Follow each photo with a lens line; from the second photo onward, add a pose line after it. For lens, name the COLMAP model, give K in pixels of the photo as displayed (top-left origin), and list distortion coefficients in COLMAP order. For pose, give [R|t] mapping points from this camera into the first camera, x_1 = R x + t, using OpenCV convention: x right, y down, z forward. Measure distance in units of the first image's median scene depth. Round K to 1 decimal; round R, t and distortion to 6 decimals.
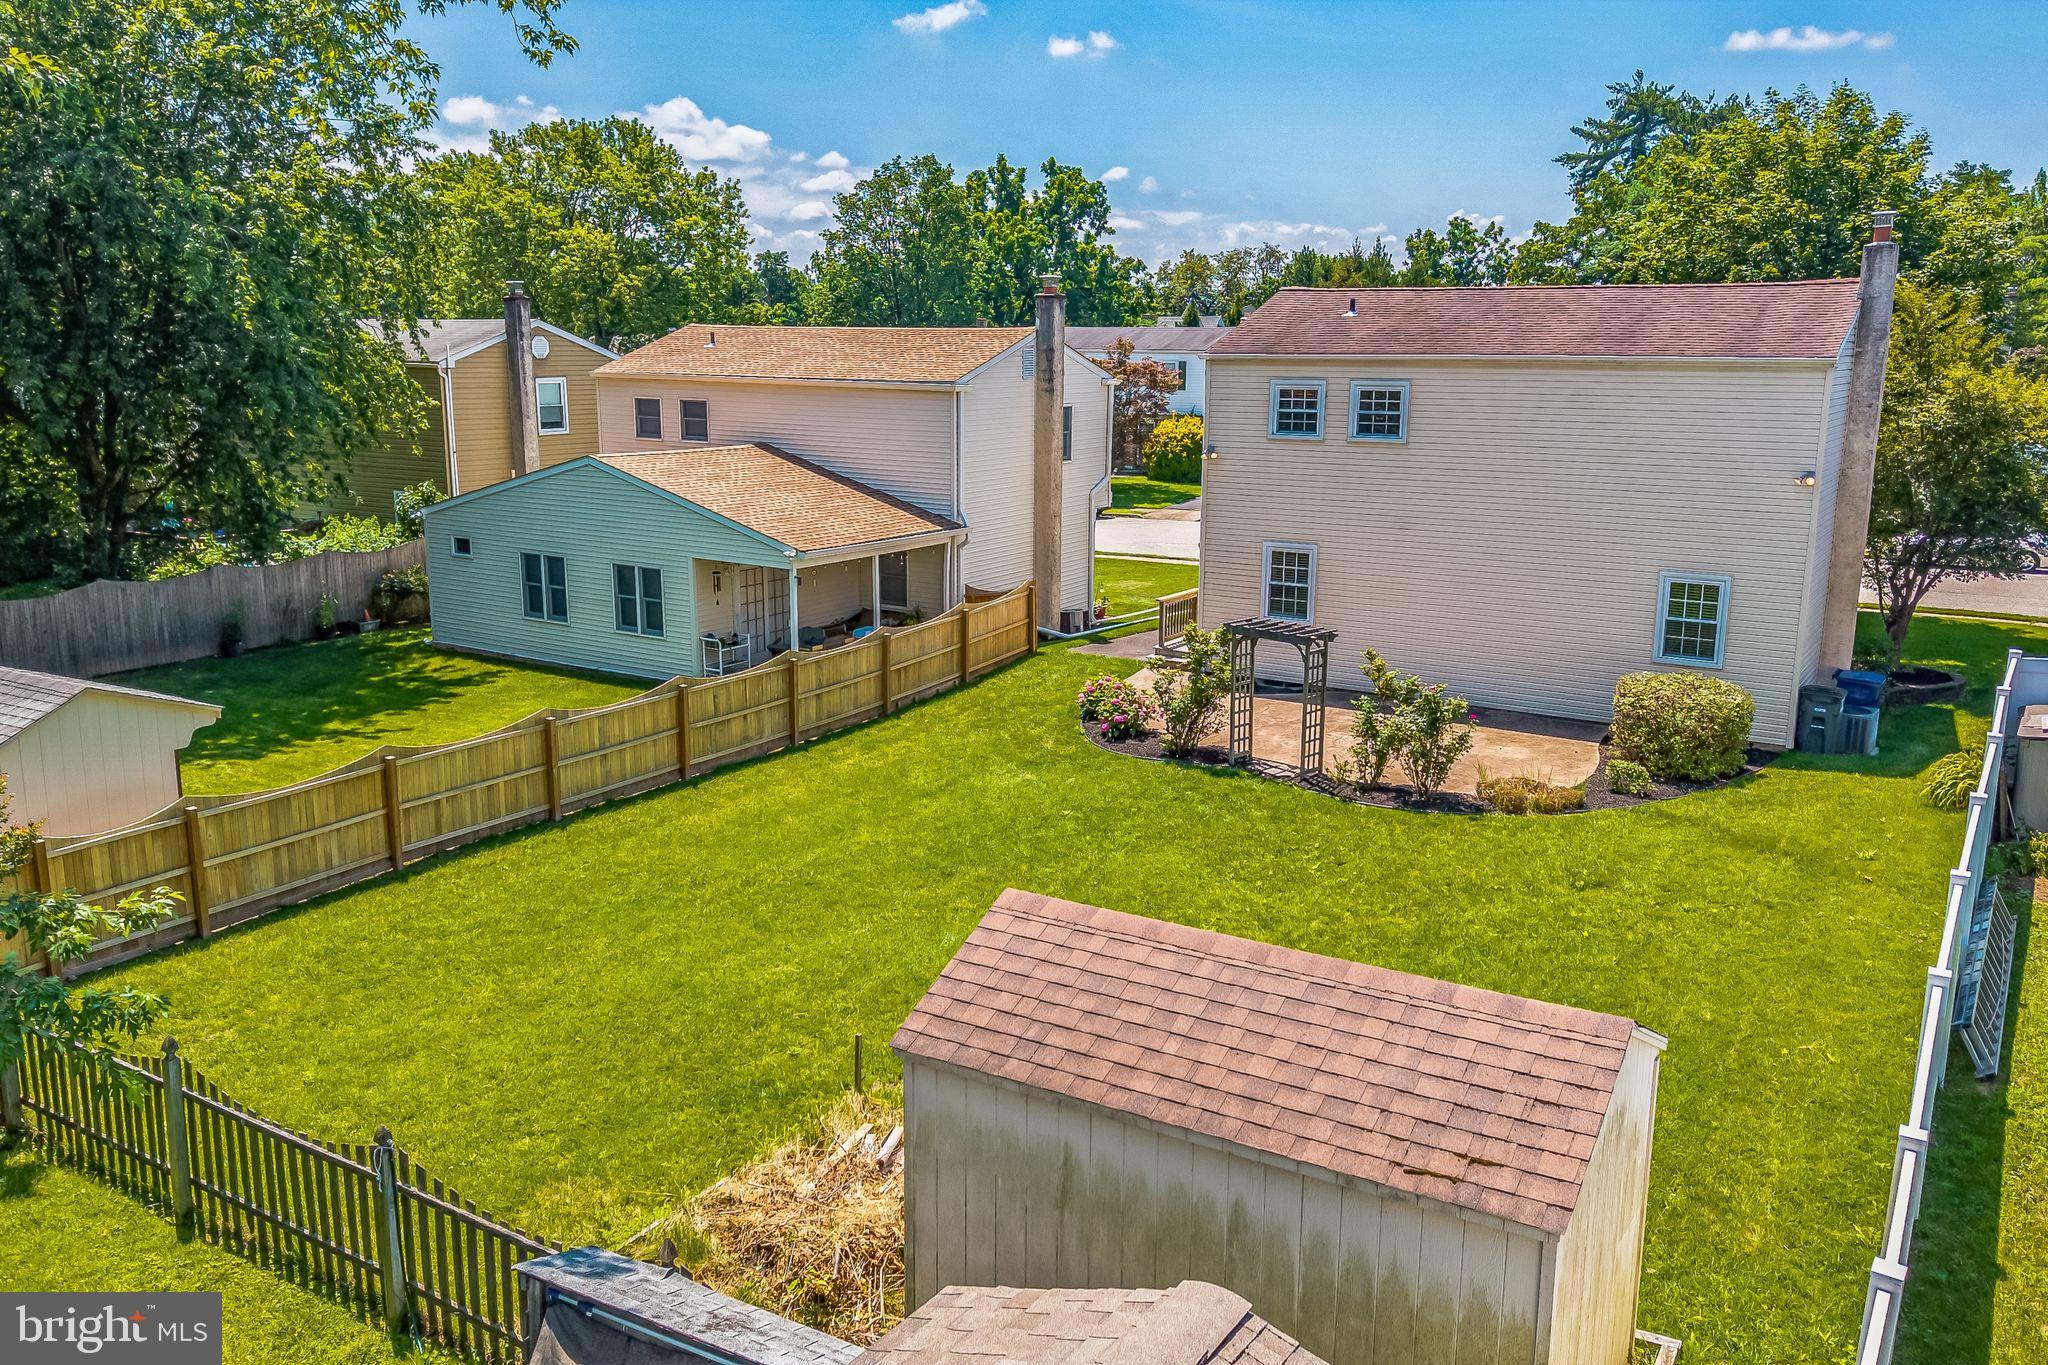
lens RADIAL K [[1597.1, 0, 1024.0], [0, 1597.1, 682.5], [0, 0, 1]] dist [0.090293, -0.217415]
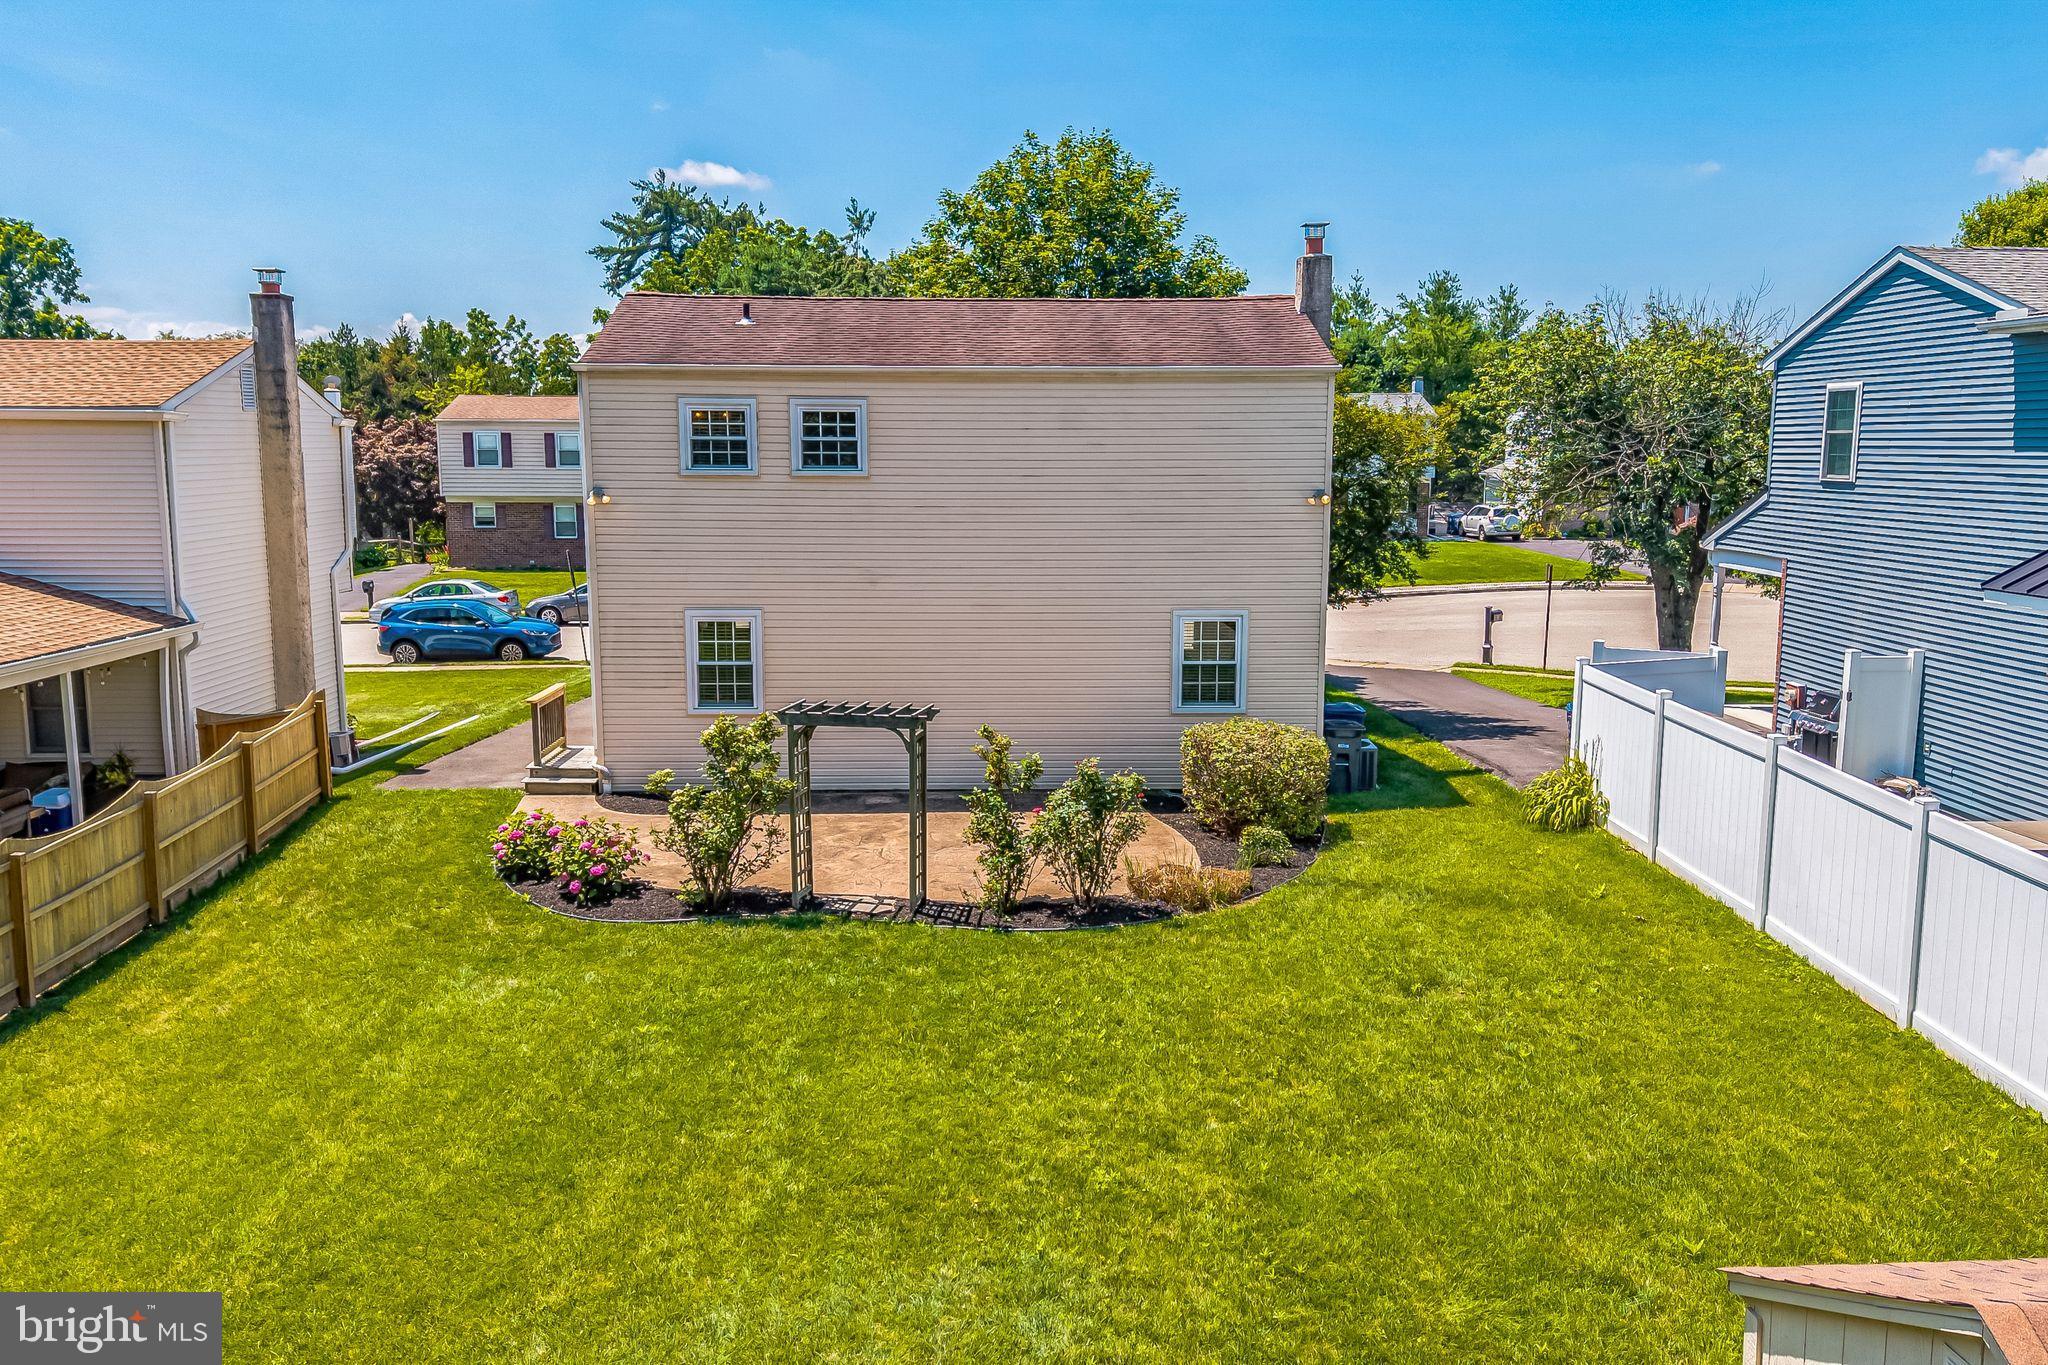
lens RADIAL K [[1594.5, 0, 1024.0], [0, 1594.5, 682.5], [0, 0, 1]] dist [0.088797, -0.151059]
pose [[0.823189, -0.085982, 0.561219, -0.166998], [0.121418, 0.992259, -0.026075, -0.016796], [-0.554632, 0.089606, 0.827257, 0.323843]]
